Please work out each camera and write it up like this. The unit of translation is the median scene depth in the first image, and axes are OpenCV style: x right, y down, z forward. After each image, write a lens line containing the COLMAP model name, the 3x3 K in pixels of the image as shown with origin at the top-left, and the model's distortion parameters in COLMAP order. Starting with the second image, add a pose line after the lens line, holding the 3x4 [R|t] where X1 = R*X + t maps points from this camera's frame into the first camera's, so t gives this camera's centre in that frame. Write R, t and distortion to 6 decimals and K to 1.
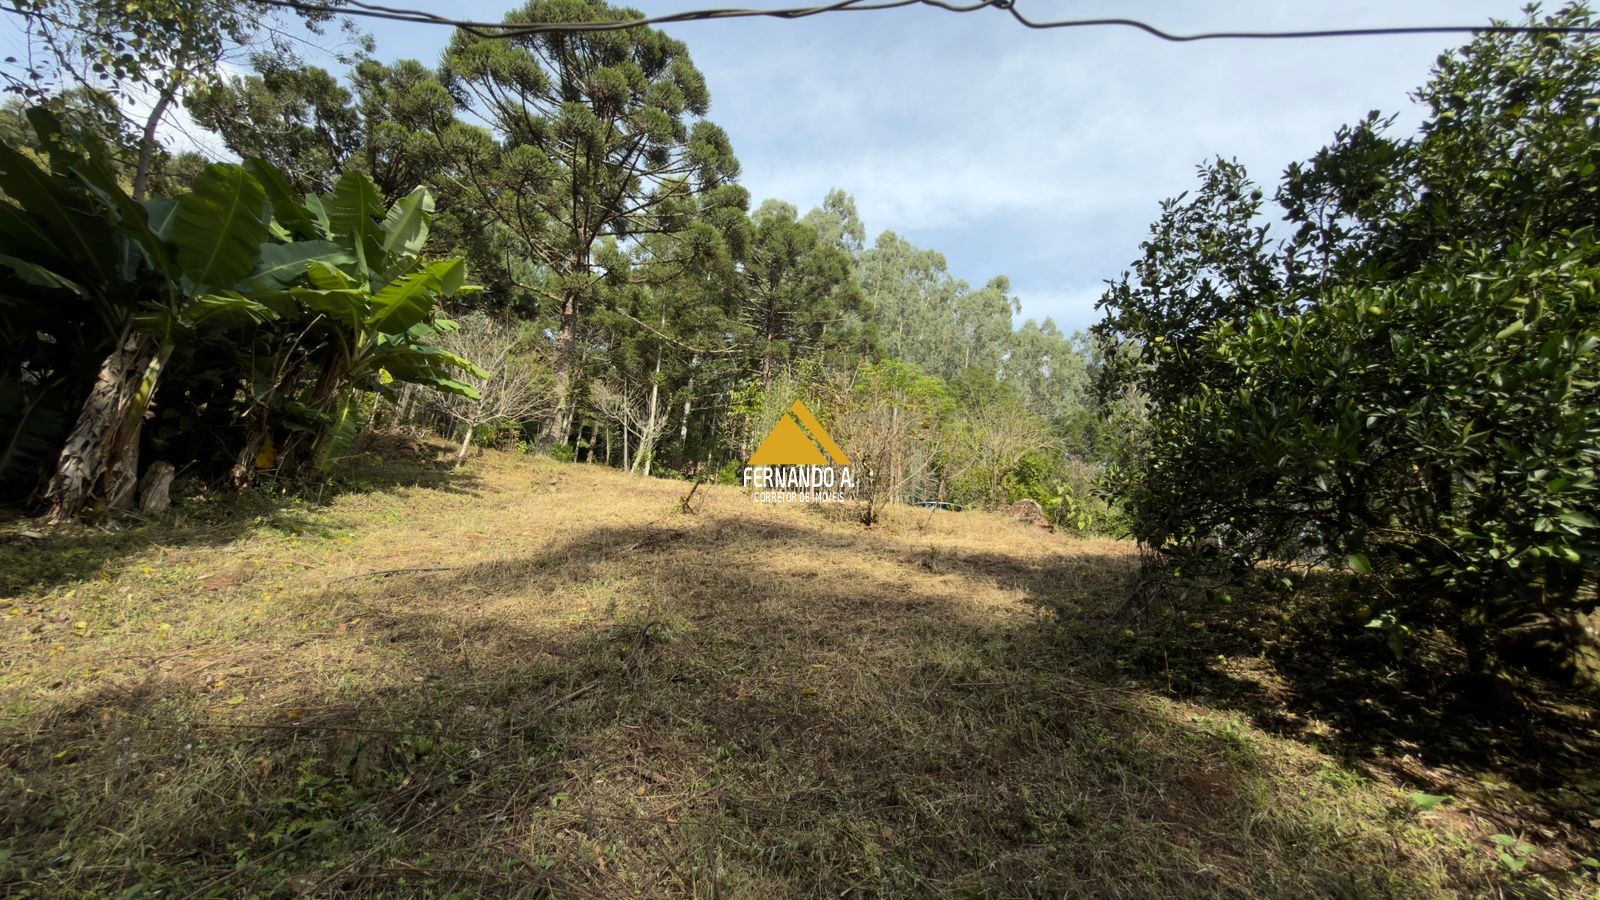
lens RADIAL K [[644.0, 0, 806.3], [0, 644.0, 452.3], [0, 0, 1]] dist [-0.002946, -0.000345]
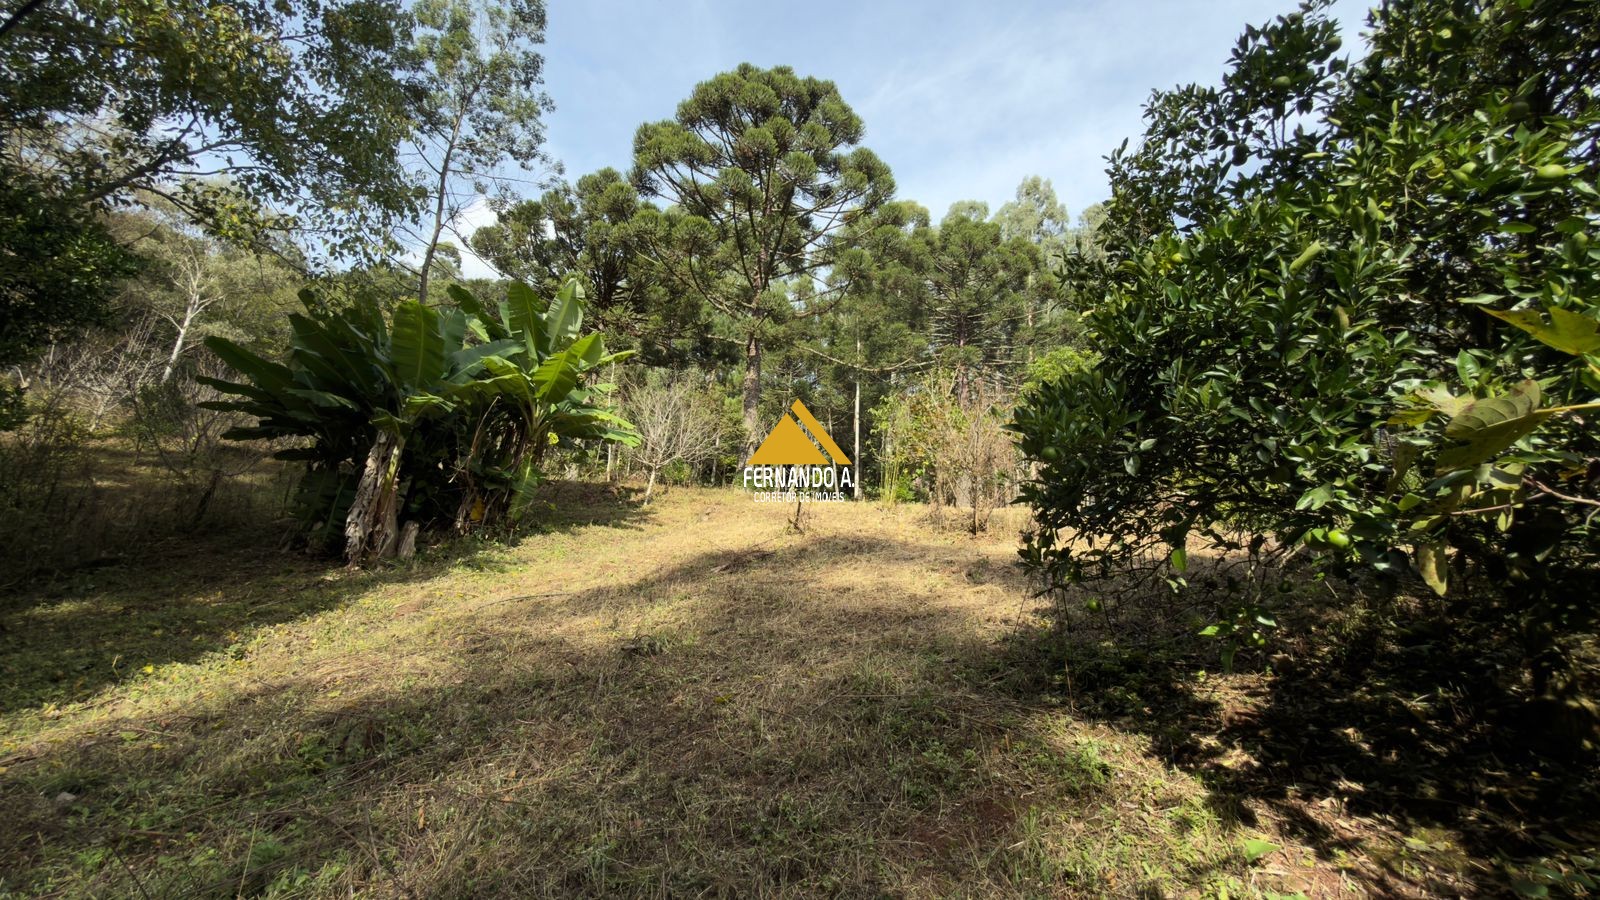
lens RADIAL K [[644.0, 0, 801.4], [0, 644.0, 451.3], [0, 0, 1]] dist [-0.002946, -0.000345]
pose [[0.931528, -0.107174, -0.347519, 0.183393], [0.098655, 0.994228, -0.042172, 0.005065], [0.350033, 0.005000, 0.936724, 0.009658]]
